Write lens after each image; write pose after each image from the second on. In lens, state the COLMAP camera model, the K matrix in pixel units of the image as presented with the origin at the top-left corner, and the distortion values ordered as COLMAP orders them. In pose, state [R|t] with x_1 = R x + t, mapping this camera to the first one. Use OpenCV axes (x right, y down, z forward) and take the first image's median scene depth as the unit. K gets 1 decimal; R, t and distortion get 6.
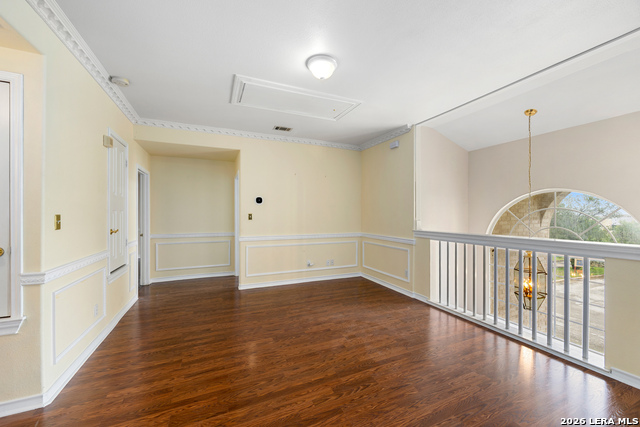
lens RADIAL K [[248.9, 0, 320.6], [0, 248.9, 211.3], [0, 0, 1]] dist [-0.001919, -0.000397]
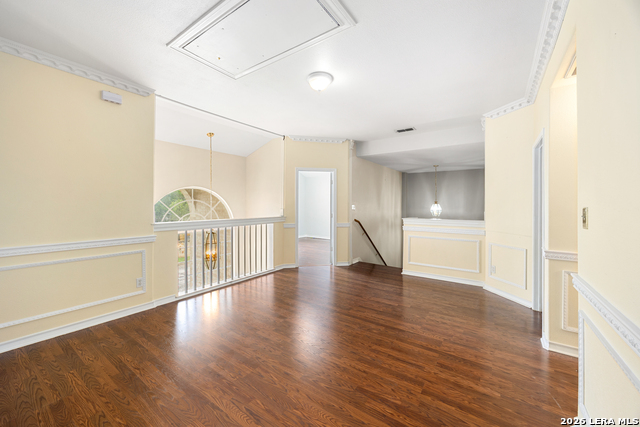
lens RADIAL K [[248.9, 0, 323.8], [0, 248.9, 208.7], [0, 0, 1]] dist [-0.001919, -0.000397]
pose [[-0.518599, -0.018672, 0.854814, -0.999183], [-0.015421, 0.999803, 0.012483, 0.014183], [-0.854879, -0.006708, -0.518785, 1.581132]]
